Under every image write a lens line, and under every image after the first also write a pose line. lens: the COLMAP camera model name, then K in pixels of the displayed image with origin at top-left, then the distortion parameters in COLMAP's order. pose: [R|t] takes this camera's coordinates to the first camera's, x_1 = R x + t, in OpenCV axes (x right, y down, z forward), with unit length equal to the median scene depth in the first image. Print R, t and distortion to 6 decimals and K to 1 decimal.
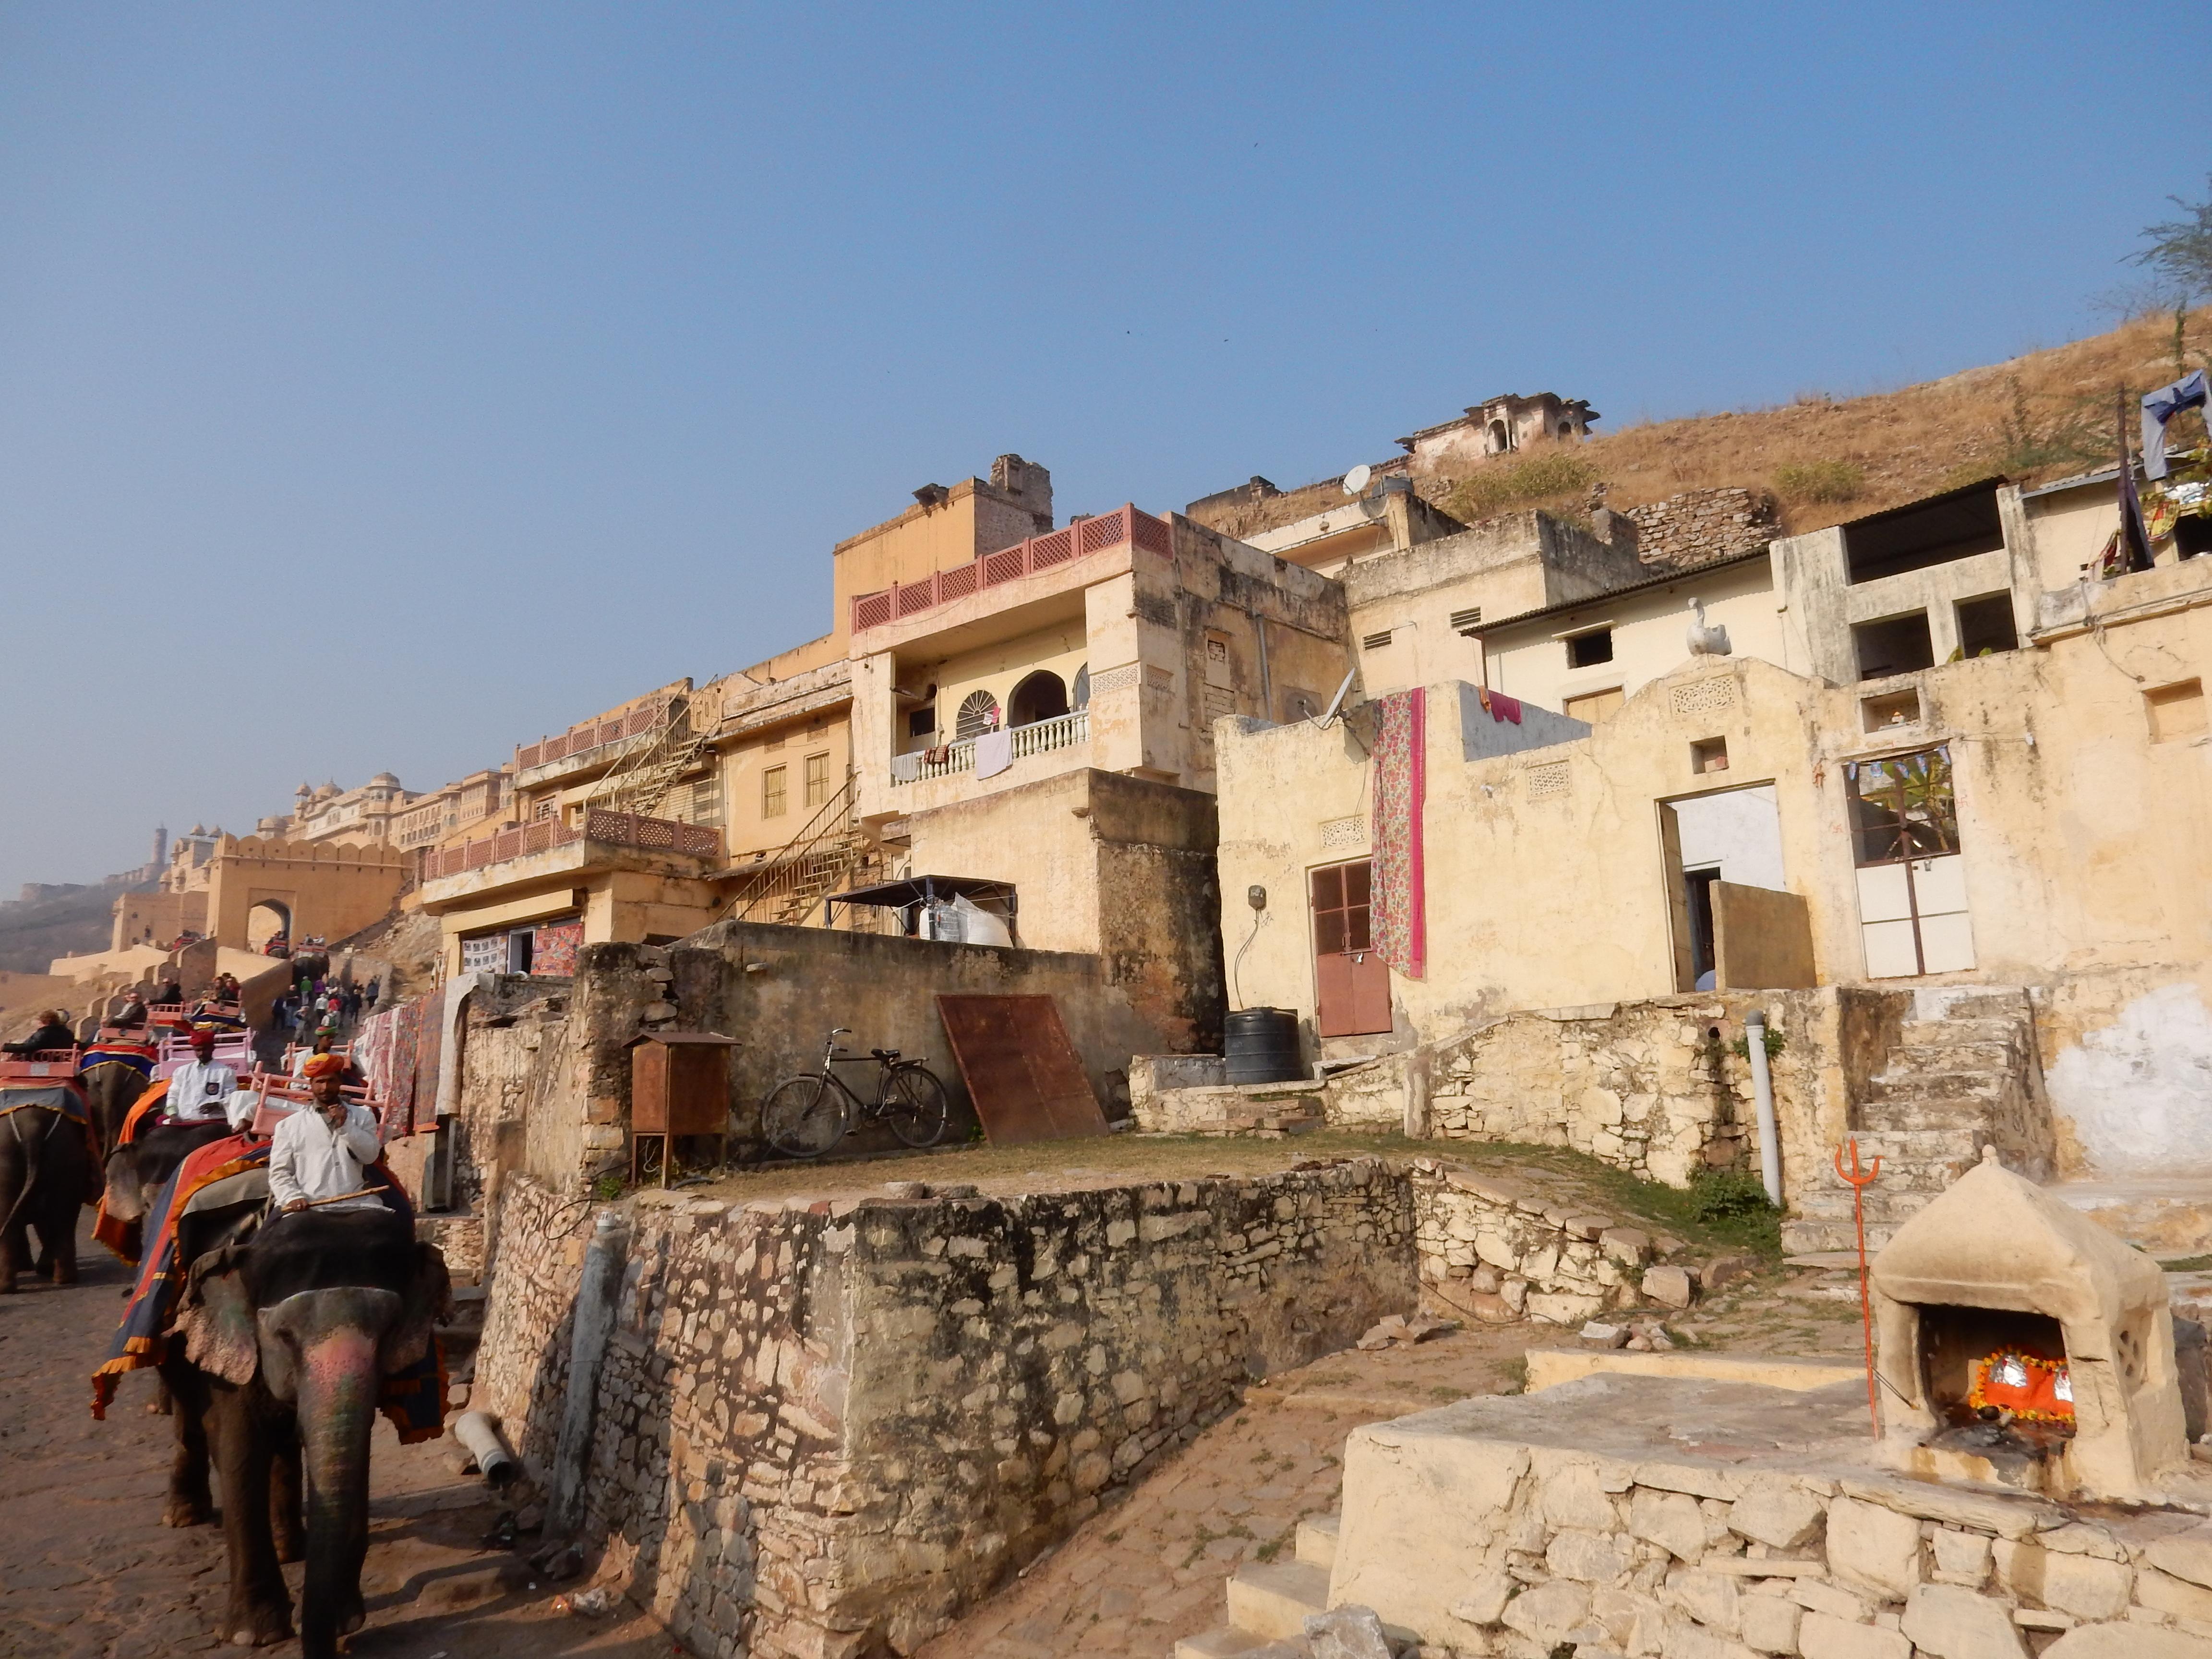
lens RADIAL K [[1603.2, 0, 1106.0], [0, 1603.2, 829.5], [0, 0, 1]] dist [-0.012121, 0.000150]
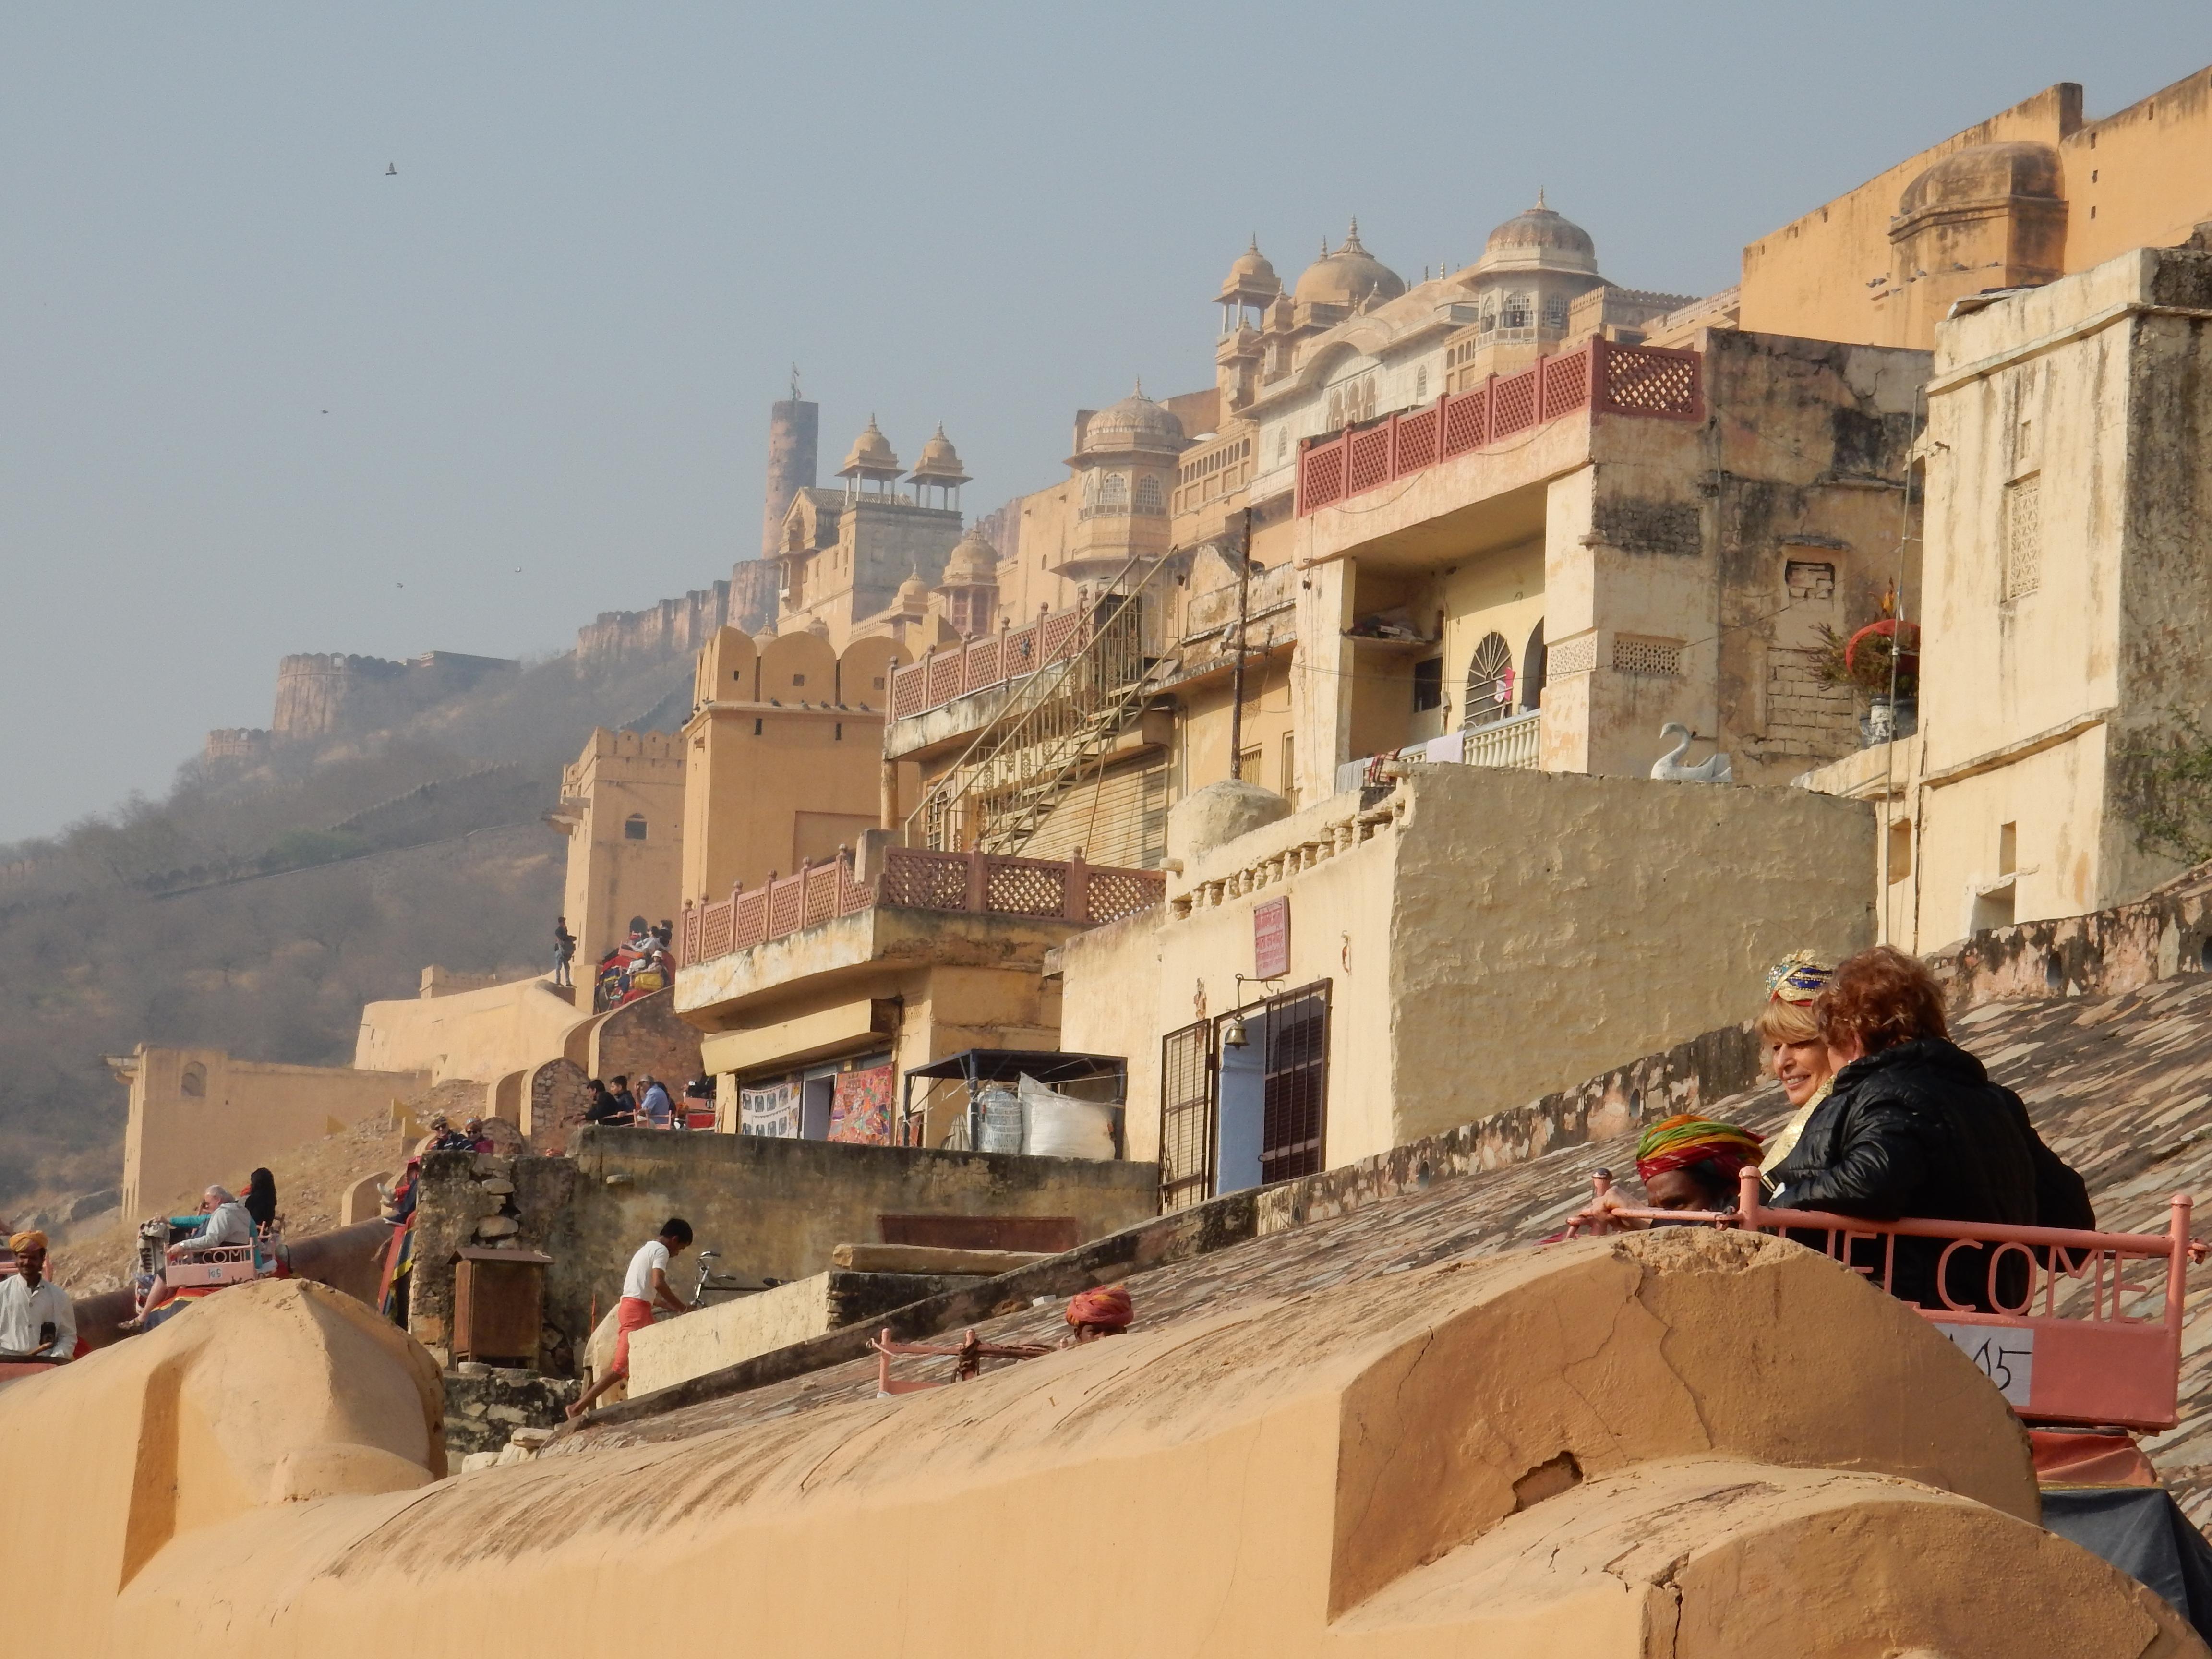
lens RADIAL K [[9008.9, 0, 1106.0], [0, 9008.9, 829.5], [0, 0, 1]] dist [0.091985, -3.934980]
pose [[0.873277, -0.000123, -0.487224, 1.152735], [0.030489, 0.998054, 0.054396, -0.173722], [0.486269, -0.062358, 0.871581, -1.501382]]
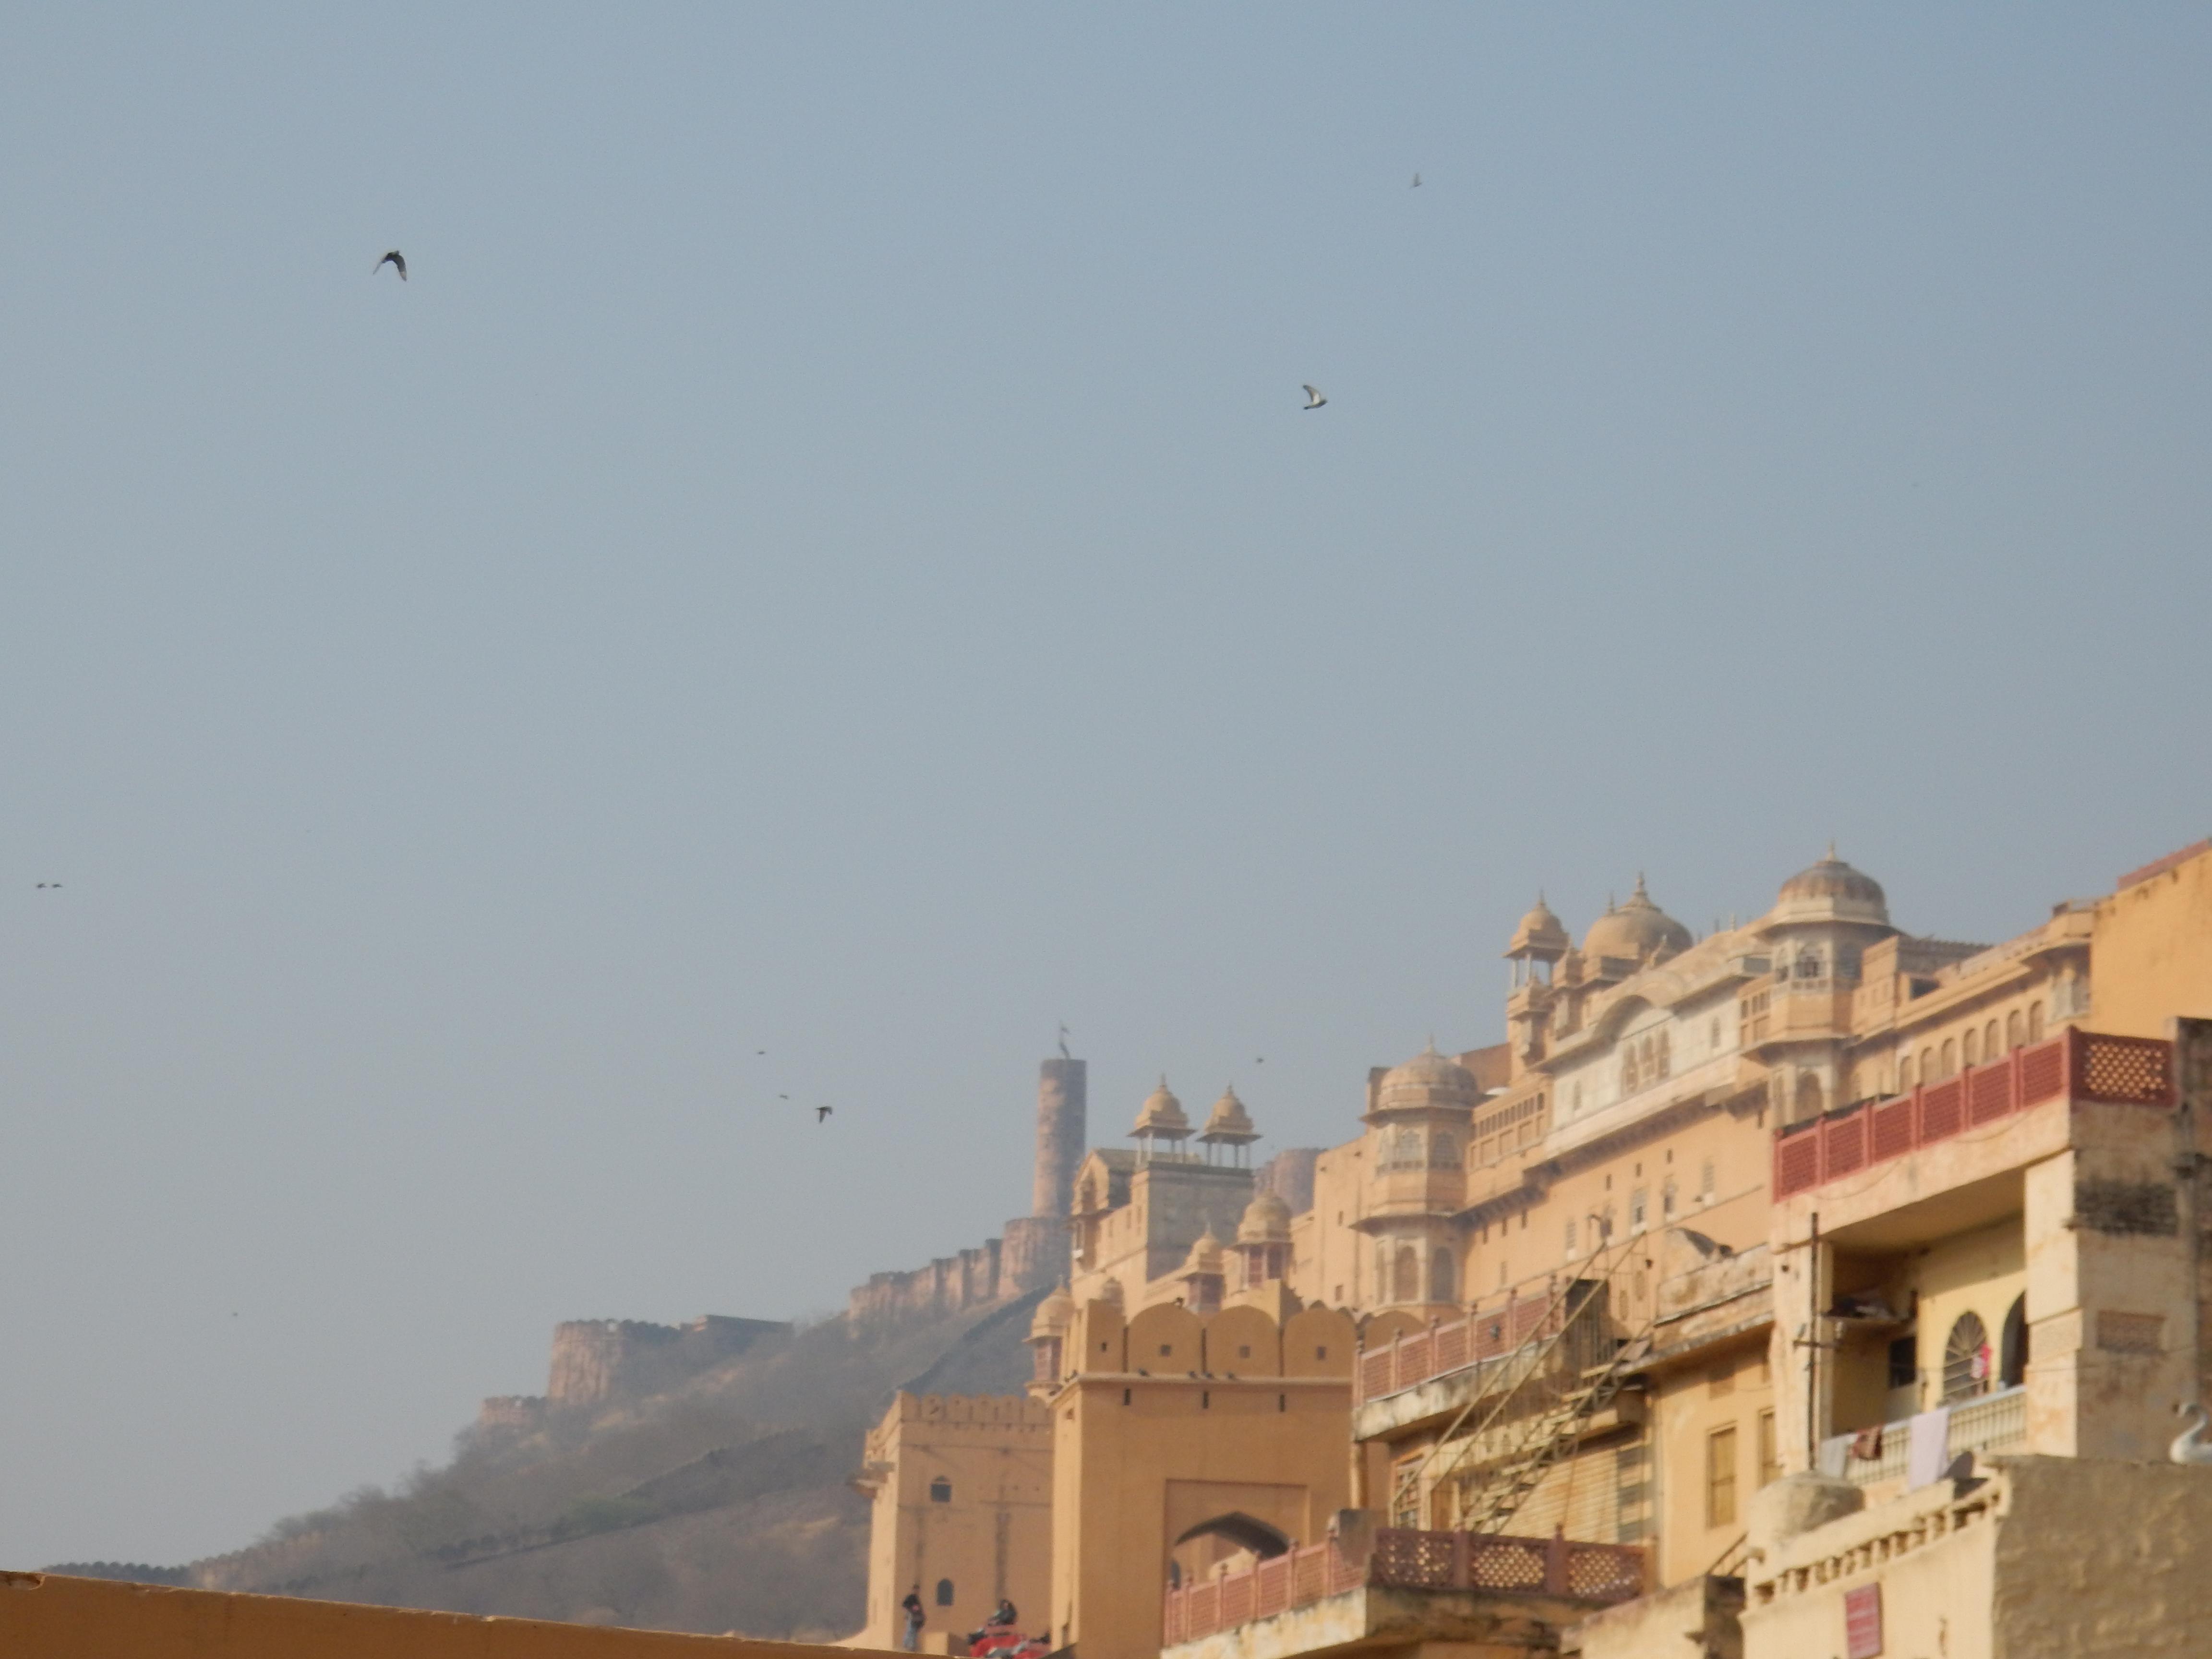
lens RADIAL K [[9008.9, 0, 1106.0], [0, 9008.9, 829.5], [0, 0, 1]] dist [0.091985, -3.934980]
pose [[0.859296, -0.053655, -0.508656, 1.143959], [0.051358, 0.998508, -0.018565, -0.193927], [0.508893, -0.010171, 0.860770, -1.641794]]
